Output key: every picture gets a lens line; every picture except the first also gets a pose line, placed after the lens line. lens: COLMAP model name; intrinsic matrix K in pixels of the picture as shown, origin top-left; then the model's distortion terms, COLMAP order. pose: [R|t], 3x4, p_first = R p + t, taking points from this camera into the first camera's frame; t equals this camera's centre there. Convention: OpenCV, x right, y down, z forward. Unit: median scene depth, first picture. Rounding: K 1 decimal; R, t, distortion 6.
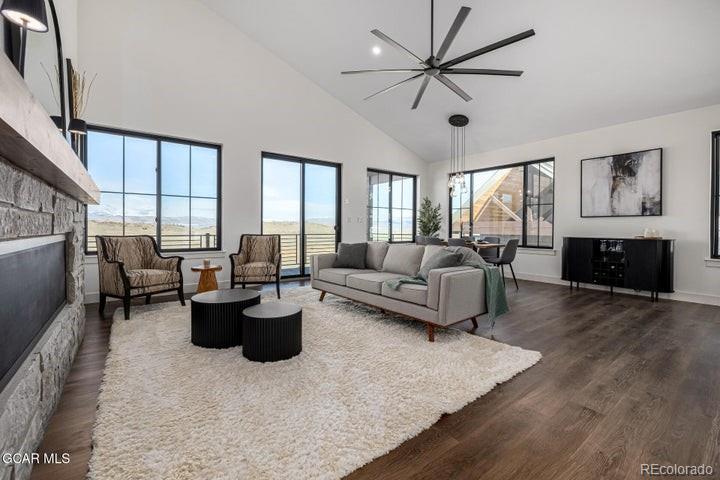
lens RADIAL K [[307.5, 0, 352.8], [0, 307.5, 234.6], [0, 0, 1]] dist [0.000075, 0.000124]
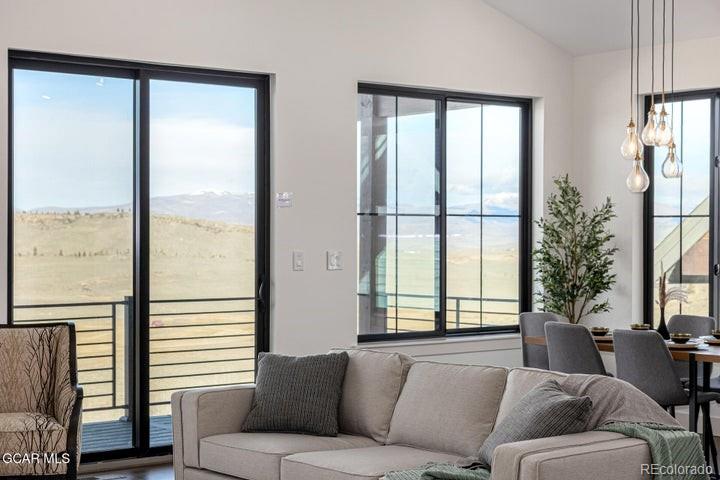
lens RADIAL K [[1311.0, 0, 360.0], [0, 1311.0, 240.0], [0, 0, 1]] dist [0.007833, 0.046162]
pose [[0.999739, -0.005055, 0.022273, 0.018554], [0.005395, 0.999869, -0.015256, -0.046318], [-0.022193, 0.015373, 0.999636, -0.251119]]
